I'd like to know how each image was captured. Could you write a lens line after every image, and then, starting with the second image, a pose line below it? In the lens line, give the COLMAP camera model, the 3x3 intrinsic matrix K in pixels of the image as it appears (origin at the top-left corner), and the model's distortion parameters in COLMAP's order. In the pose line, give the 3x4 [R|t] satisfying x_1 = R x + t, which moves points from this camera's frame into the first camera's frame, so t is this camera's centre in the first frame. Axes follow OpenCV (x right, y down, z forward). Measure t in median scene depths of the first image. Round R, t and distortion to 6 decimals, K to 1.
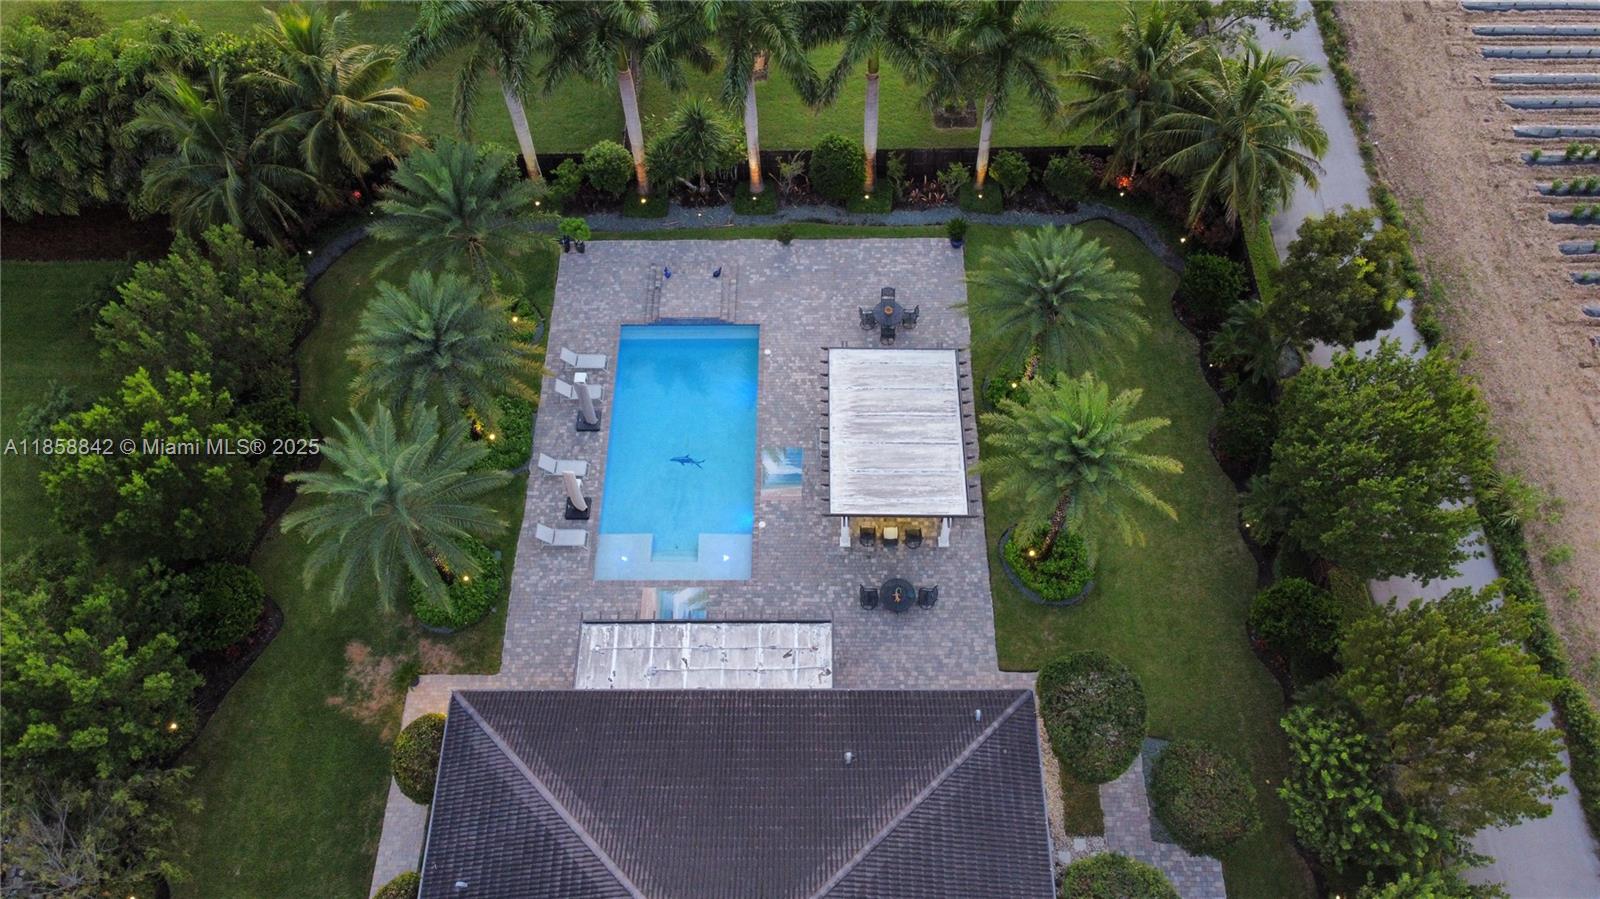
lens RADIAL K [[1211.5, 0, 793.9], [0, 1211.5, 444.2], [0, 0, 1]] dist [-0.000520, -0.006360]
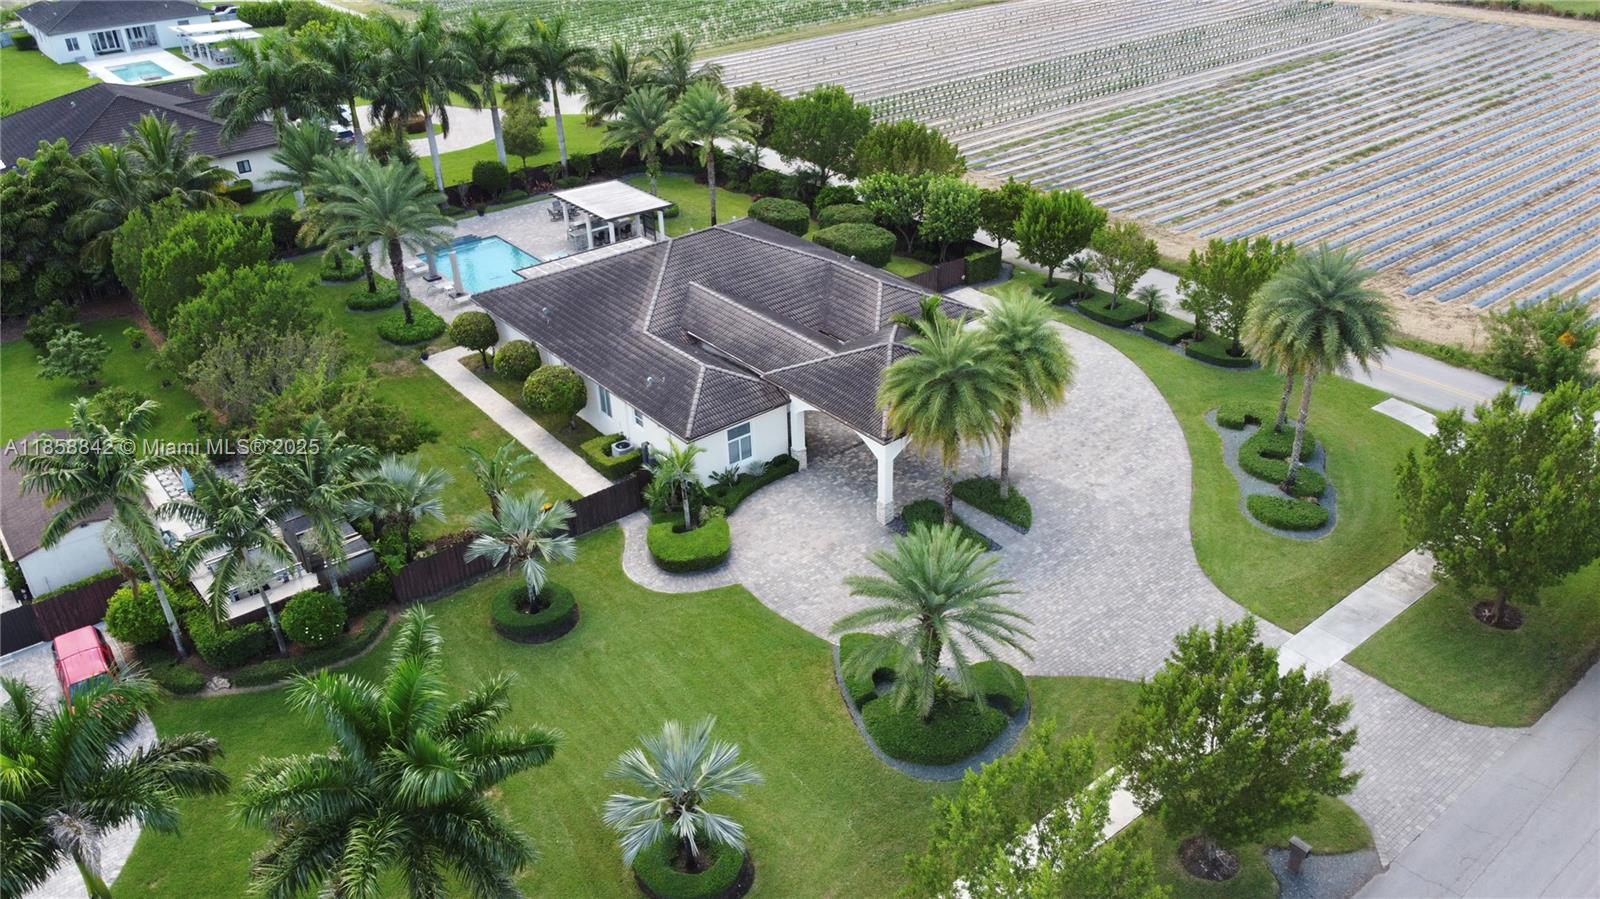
lens RADIAL K [[1211.5, 0, 793.9], [0, 1211.5, 444.2], [0, 0, 1]] dist [-0.000520, -0.006360]
pose [[0.783239, -0.308682, 0.539678, -0.773228], [0.536647, 0.773957, -0.336157, 1.002924], [-0.313922, 0.552908, 0.771846, -0.265737]]
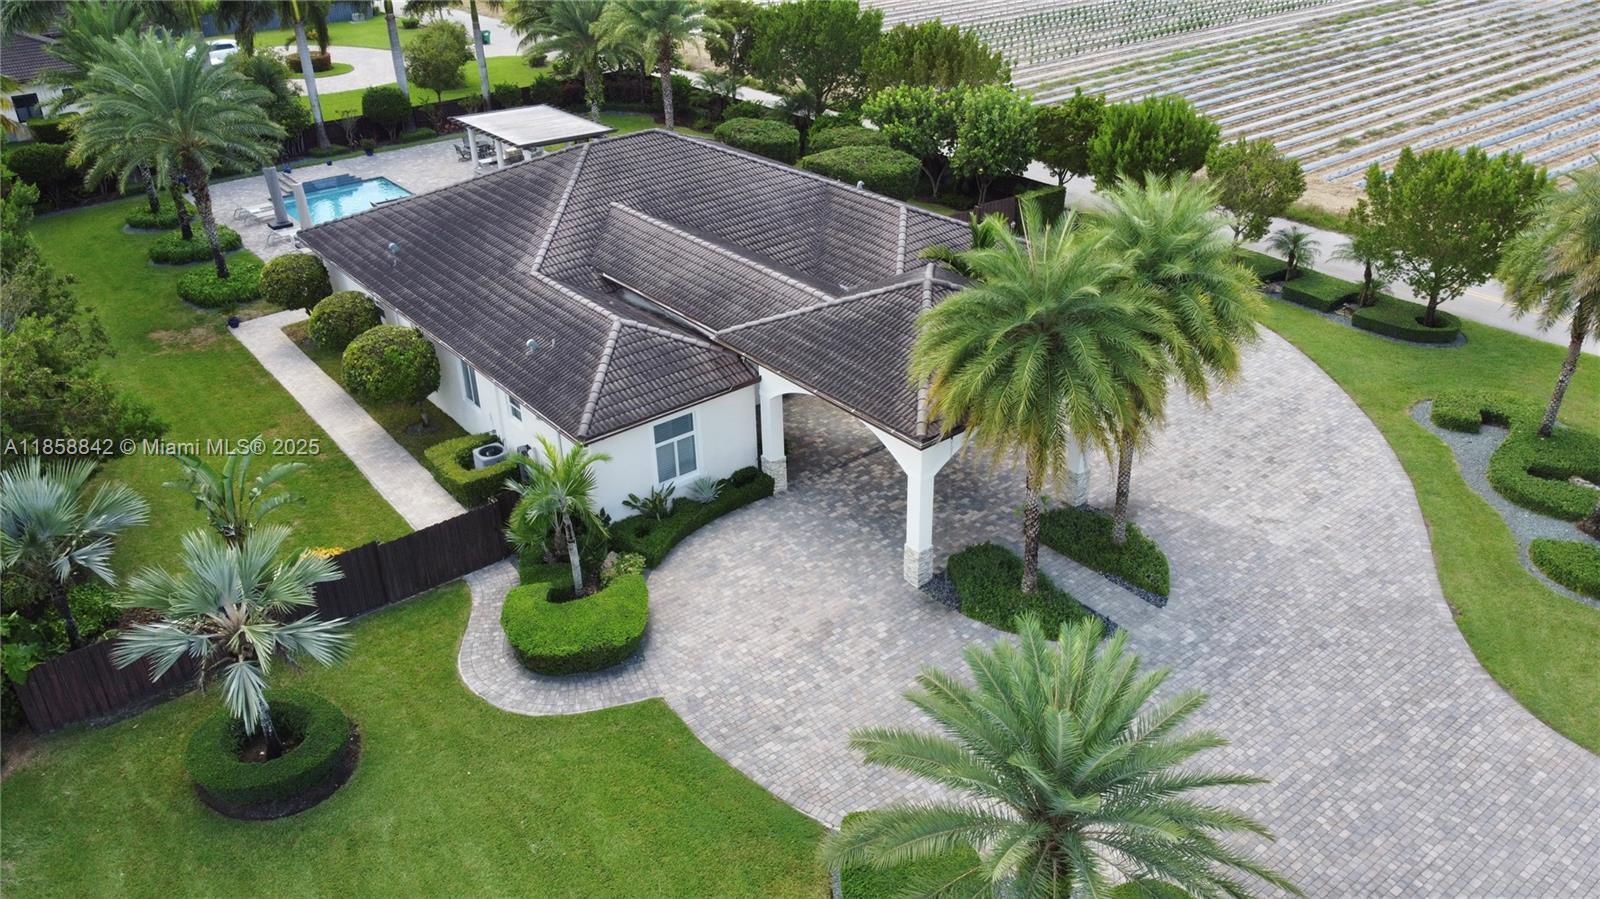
lens RADIAL K [[1216.7, 0, 793.9], [0, 1216.7, 440.2], [0, 0, 1]] dist [-0.005741, 0.000264]
pose [[0.783582, -0.292214, 0.548279, -0.515344], [0.532612, 0.770308, -0.350643, 0.862683], [-0.319881, 0.566778, 0.759236, 0.090856]]
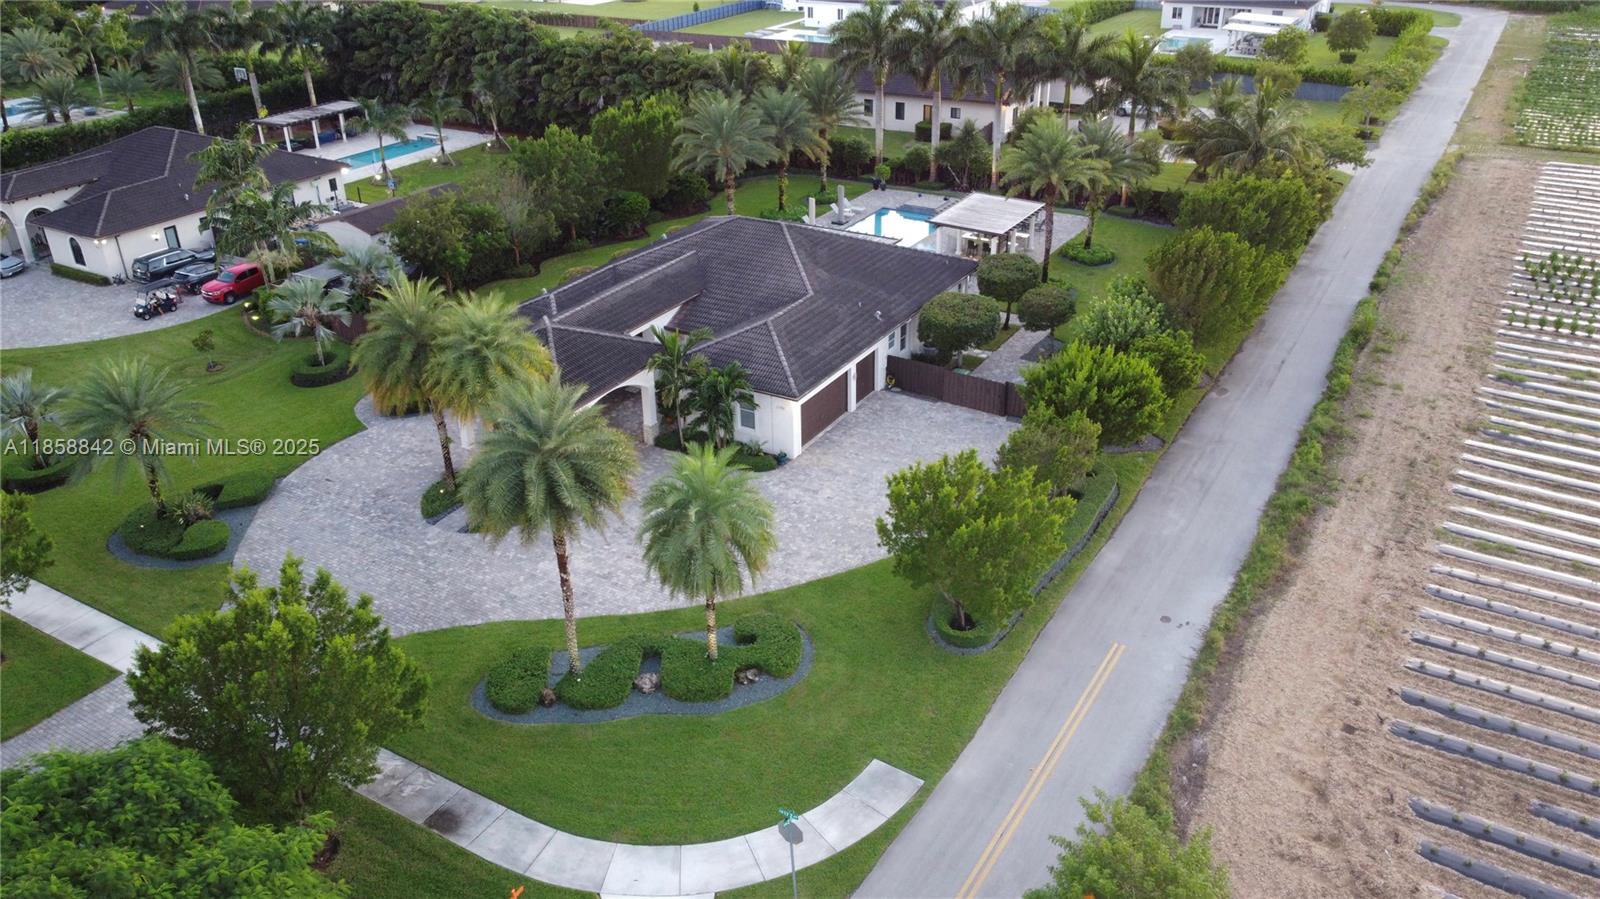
lens RADIAL K [[1218.6, 0, 794.2], [0, 1218.6, 434.8], [0, 0, 1]] dist [-0.003830, -0.002780]
pose [[0.859759, 0.236492, -0.452644, 0.700198], [-0.434180, 0.805139, -0.404028, 1.051730], [0.268892, 0.543895, 0.794906, -0.282358]]
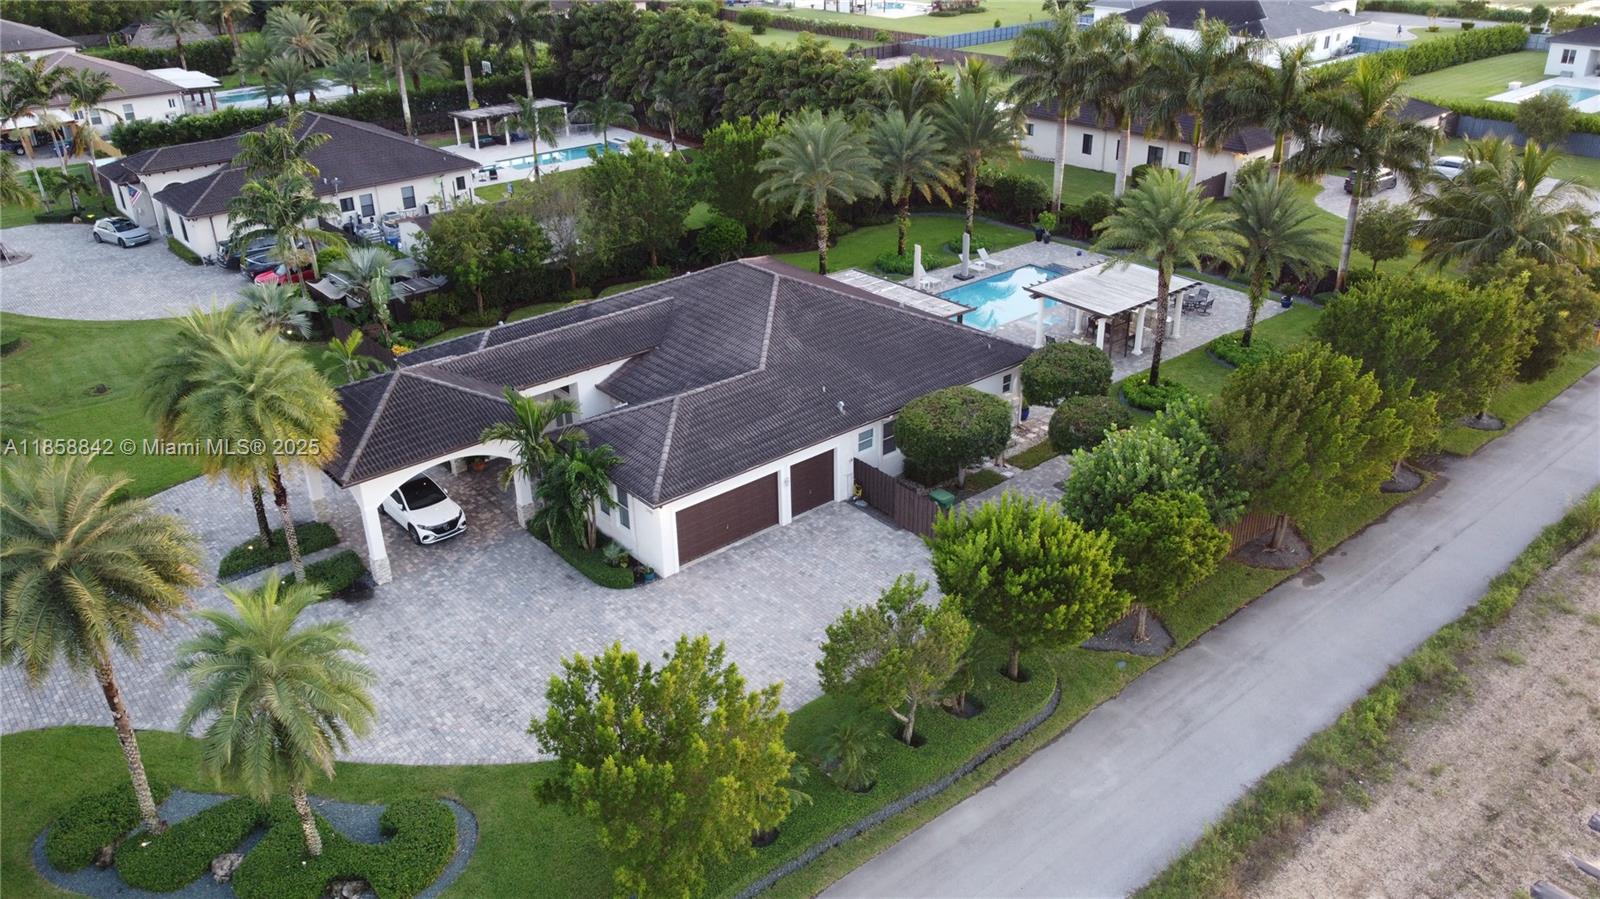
lens RADIAL K [[1218.6, 0, 794.2], [0, 1218.6, 434.8], [0, 0, 1]] dist [-0.003830, -0.002780]
pose [[0.647000, 0.338535, -0.683217, 0.832529], [-0.645197, 0.720577, -0.253949, 0.675881], [0.406340, 0.605114, 0.684635, 0.019380]]
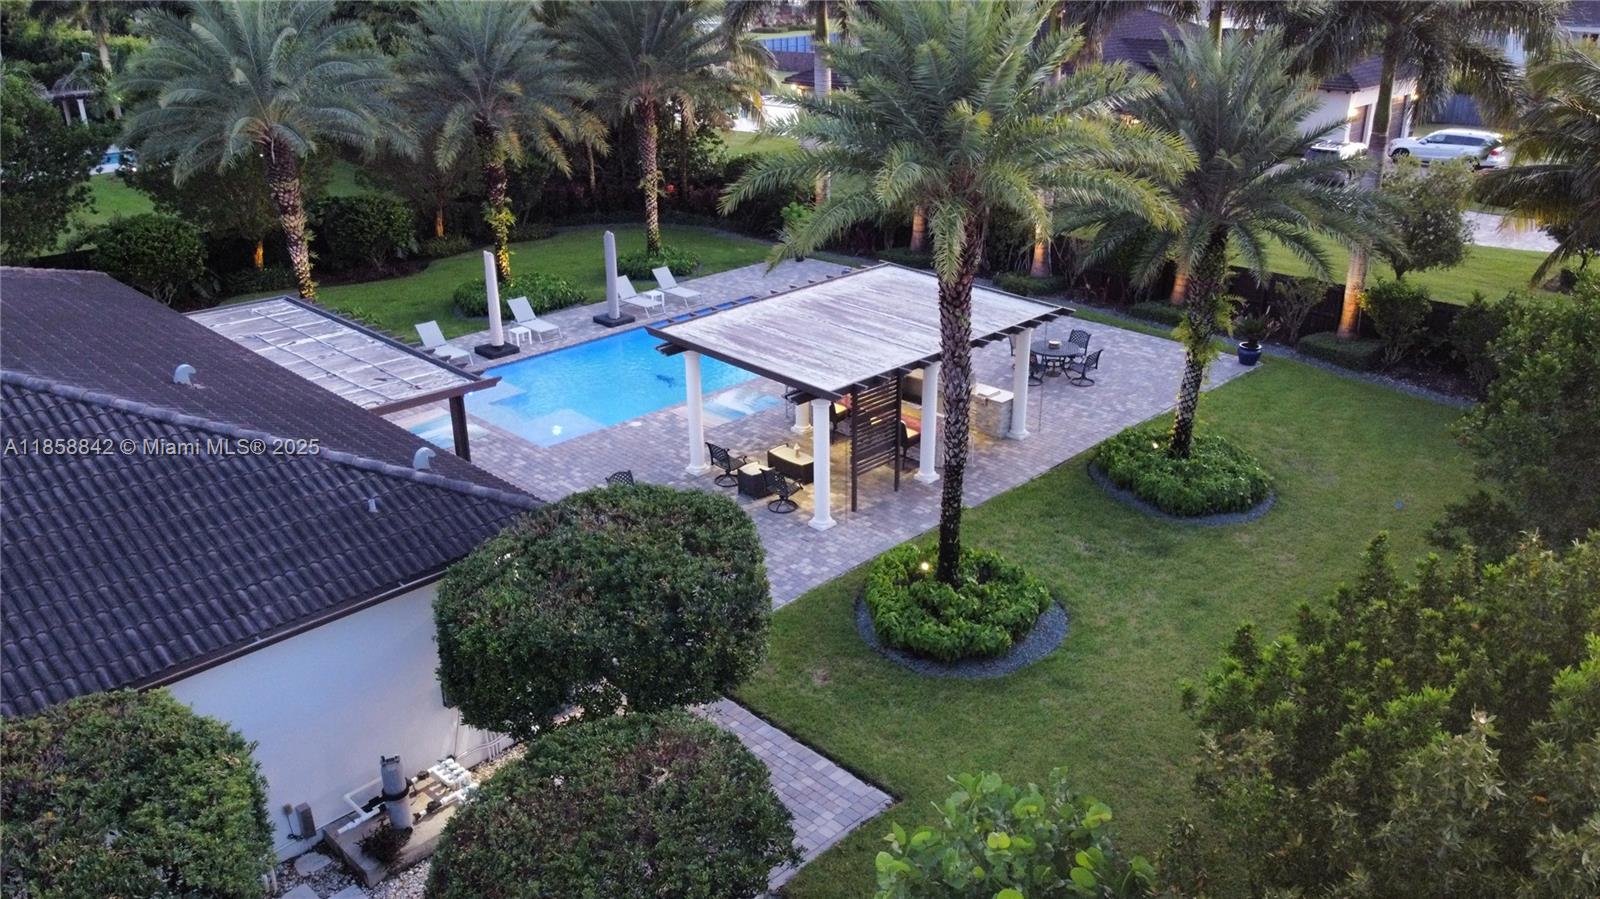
lens RADIAL K [[1216.7, 0, 793.9], [0, 1216.7, 440.2], [0, 0, 1]] dist [-0.005741, 0.000264]
pose [[0.709306, 0.279087, -0.647299, 0.441840], [-0.599972, 0.721065, -0.346552, 0.242764], [0.370026, 0.634173, 0.678900, 0.625797]]
